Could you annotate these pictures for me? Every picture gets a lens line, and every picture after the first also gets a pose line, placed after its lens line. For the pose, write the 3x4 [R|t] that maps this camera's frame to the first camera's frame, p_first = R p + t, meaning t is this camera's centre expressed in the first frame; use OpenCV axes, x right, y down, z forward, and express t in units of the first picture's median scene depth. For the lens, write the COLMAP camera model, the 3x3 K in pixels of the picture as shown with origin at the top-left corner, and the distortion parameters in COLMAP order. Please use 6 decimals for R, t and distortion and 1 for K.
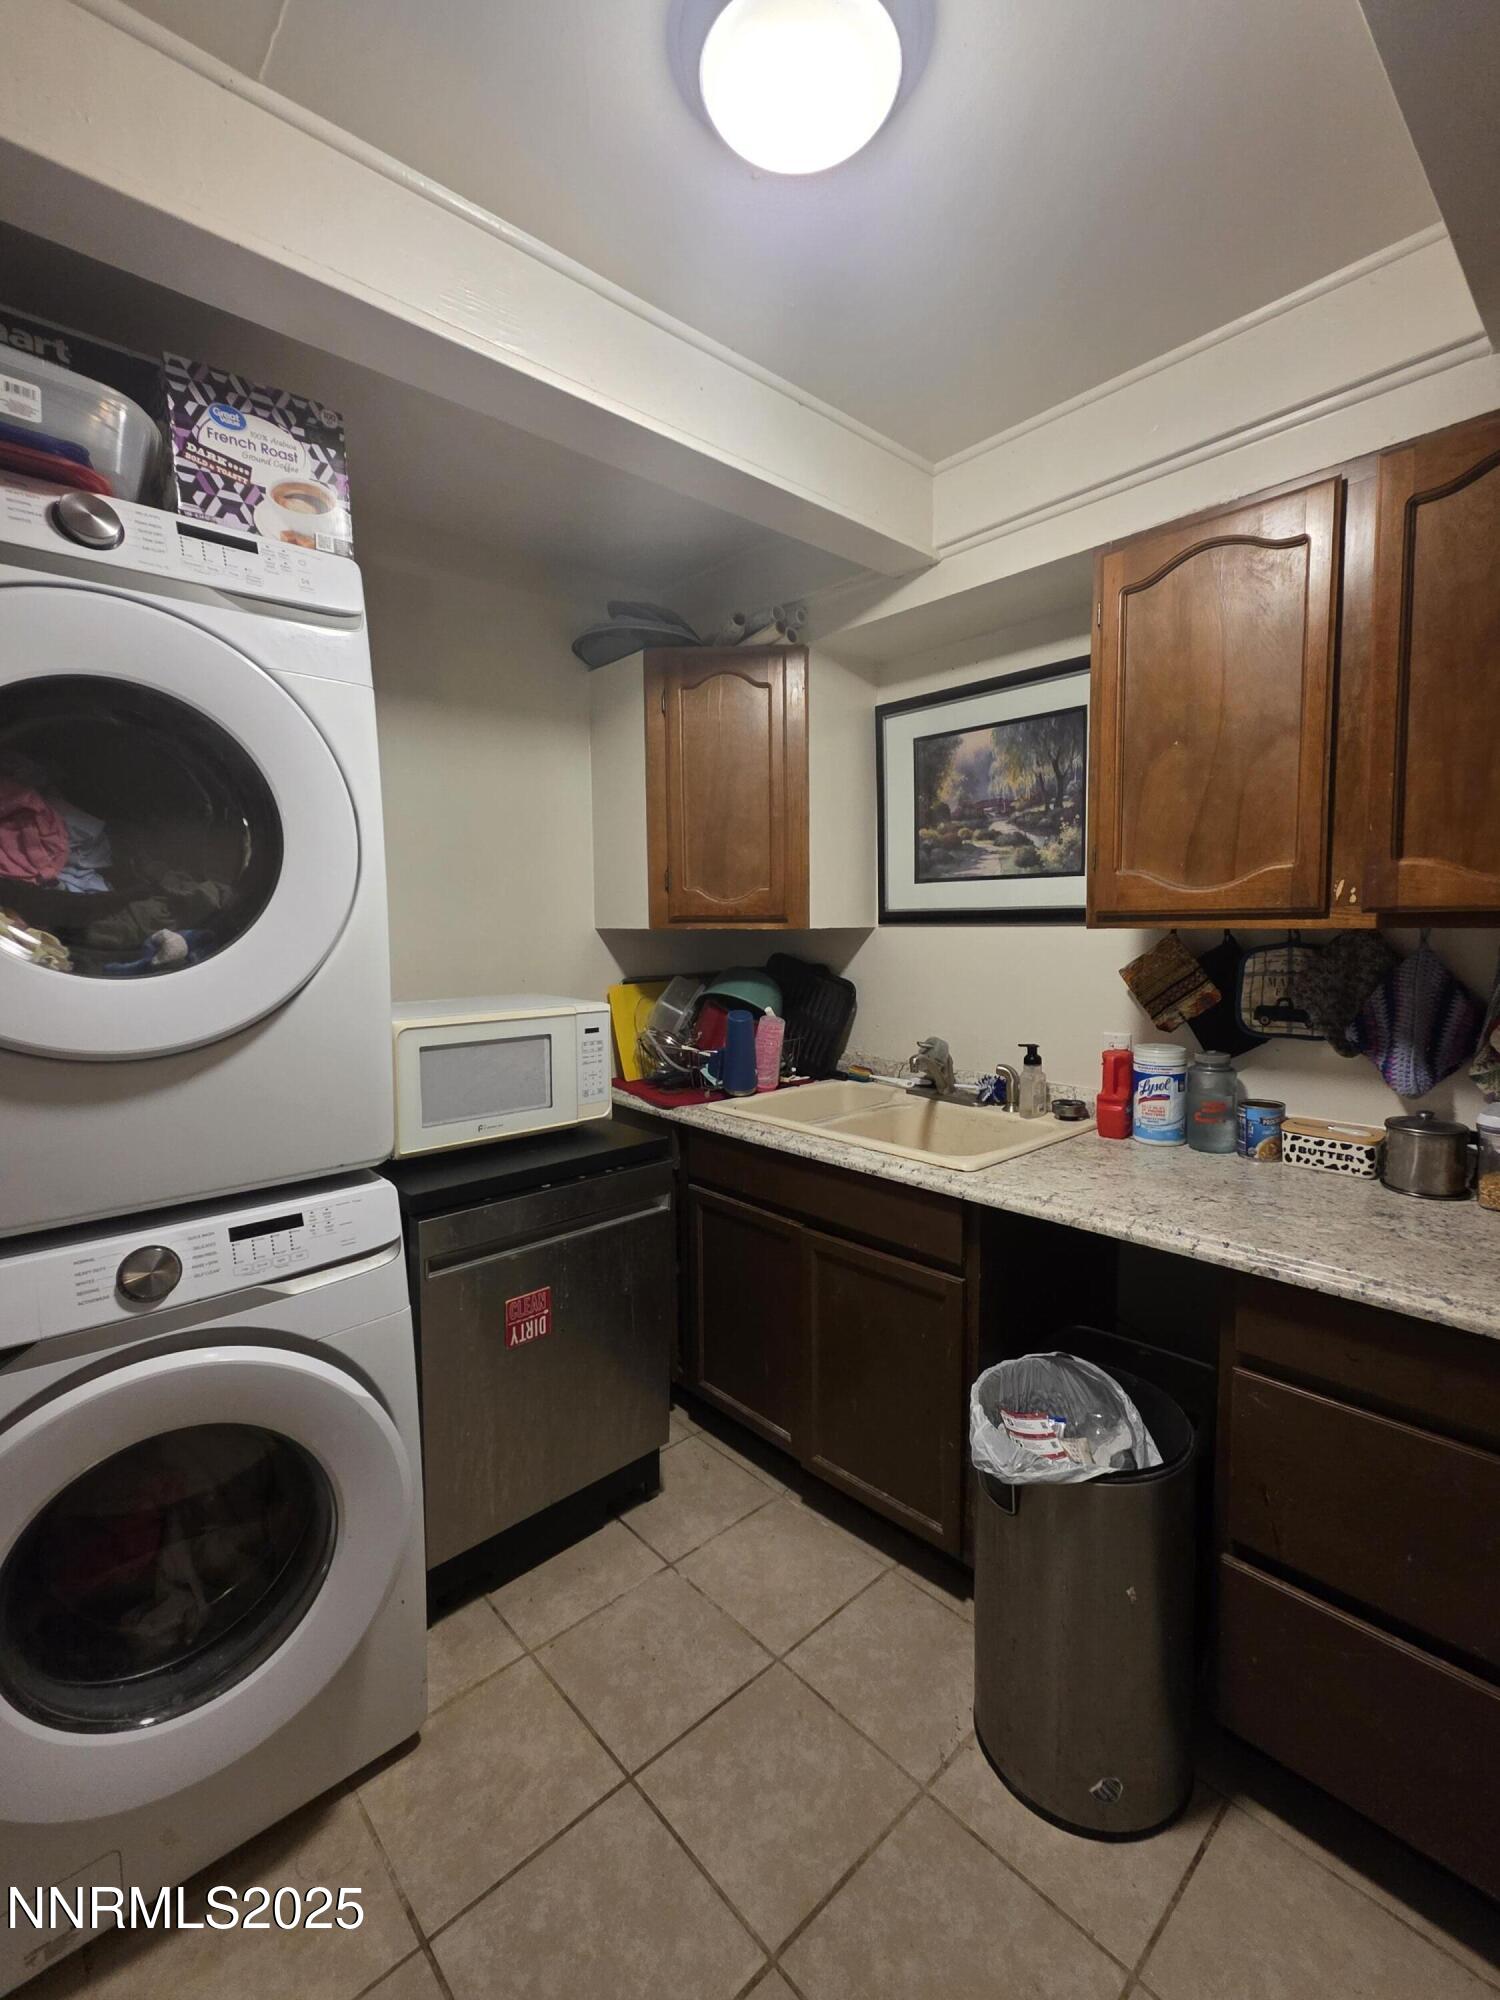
lens RADIAL K [[868.5, 0, 750.5], [0, 868.5, 995.0], [0, 0, 1]] dist [0.003745, 0.000043]
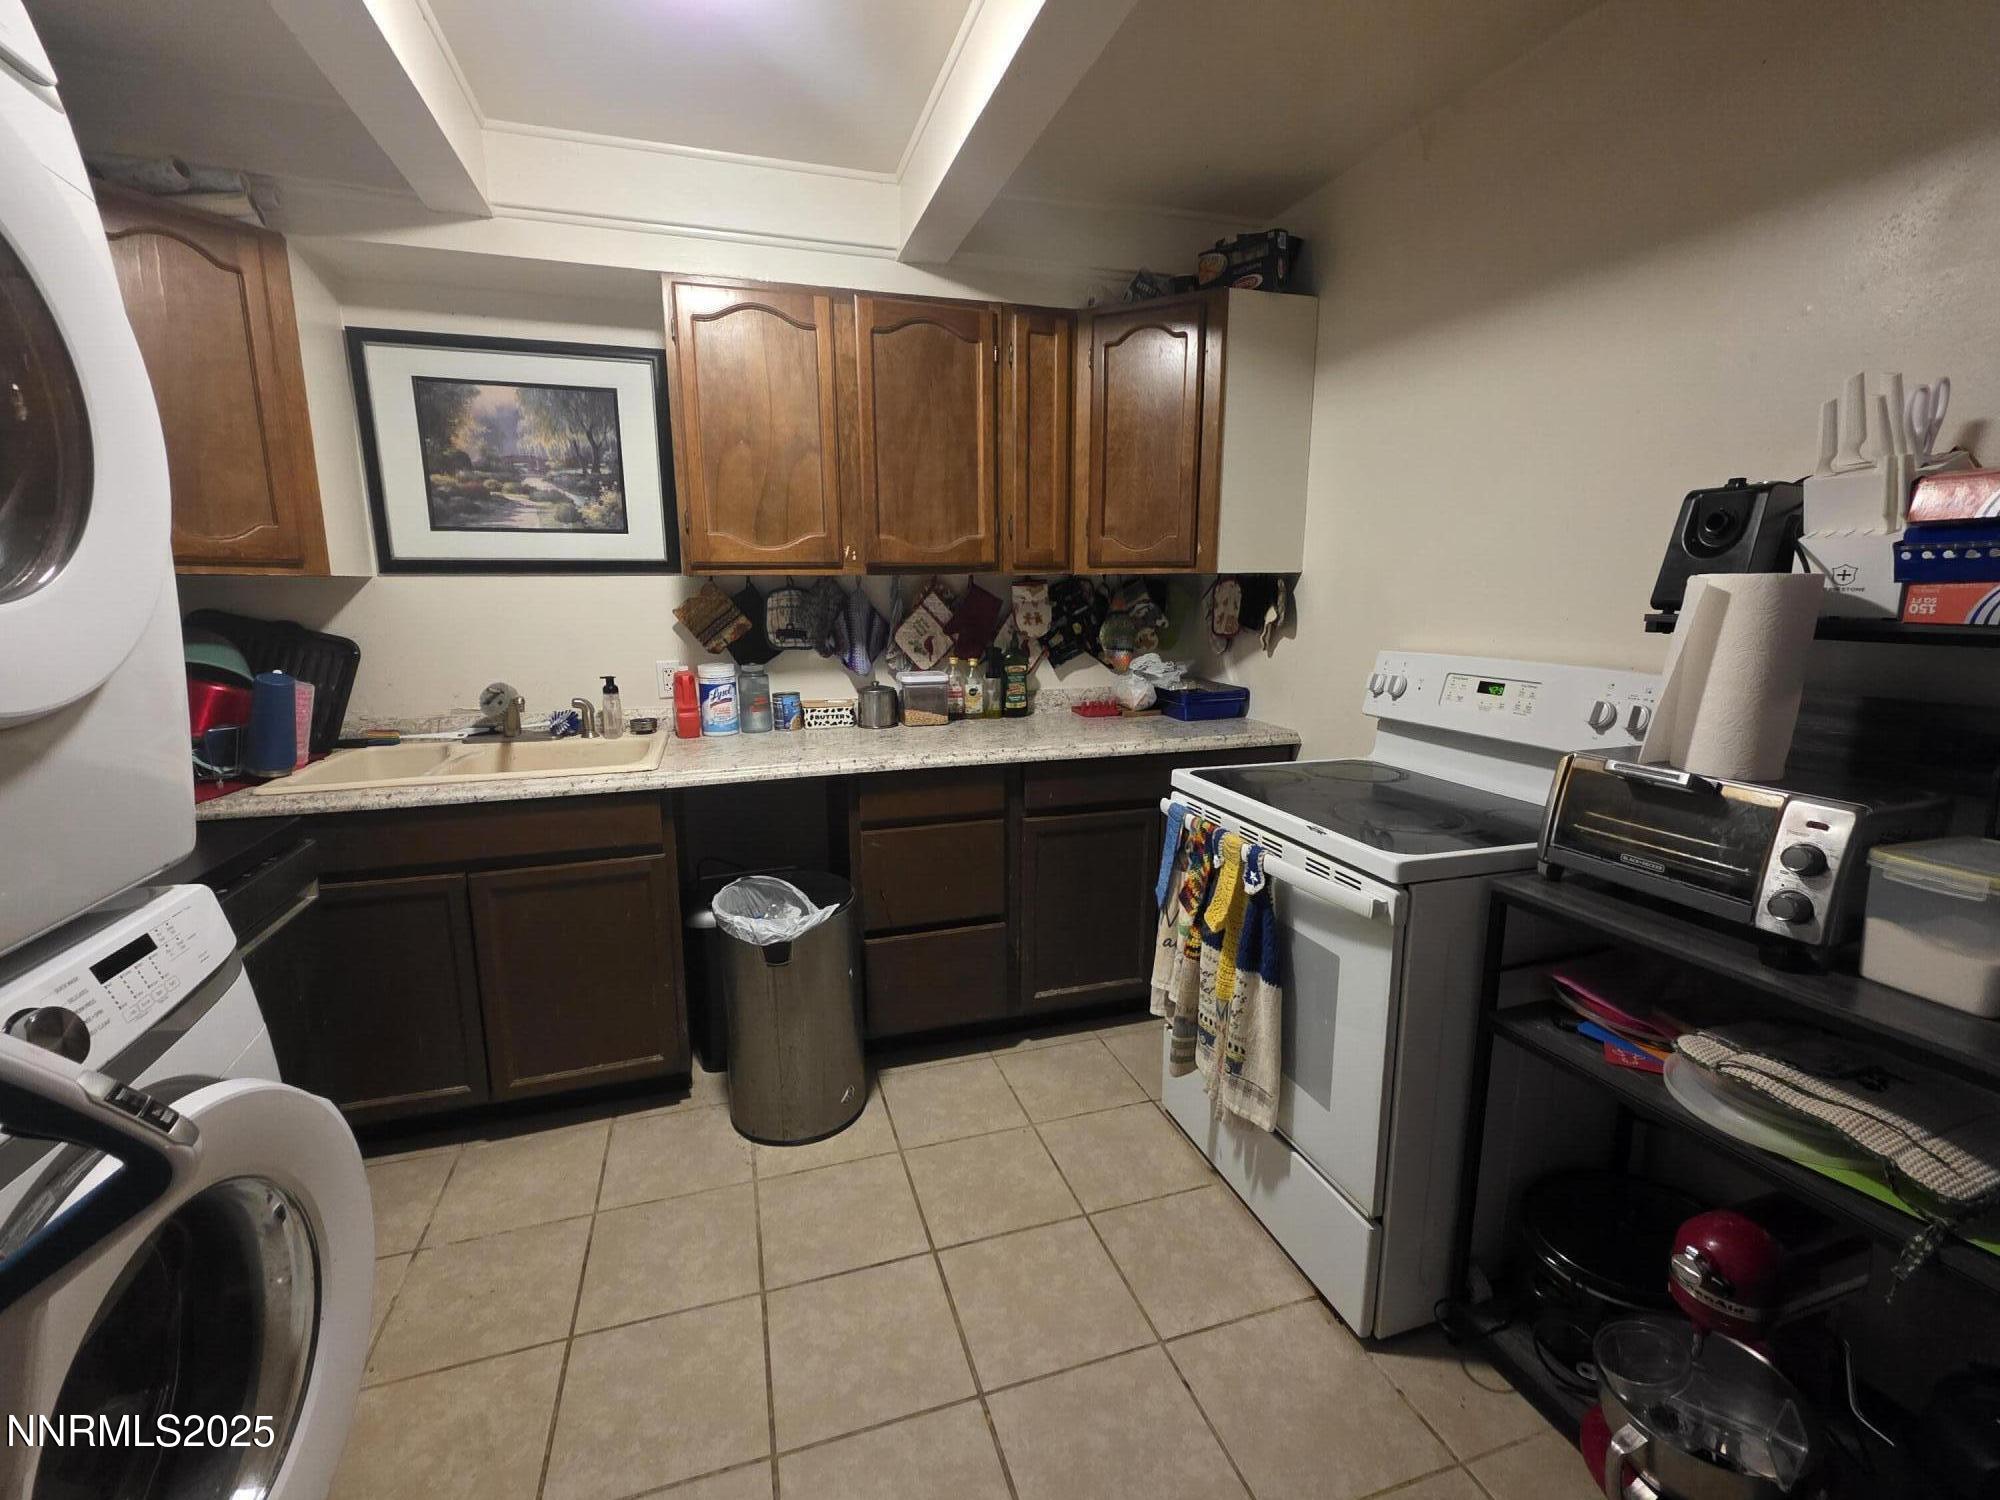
lens RADIAL K [[868.5, 0, 997.9], [0, 868.5, 745.8], [0, 0, 1]] dist [0.003745, 0.000043]
pose [[0.415772, -0.156276, 0.895942, -0.558360], [0.078136, 0.987622, 0.136007, 0.032278], [-0.906106, 0.013458, 0.422836, 0.019604]]
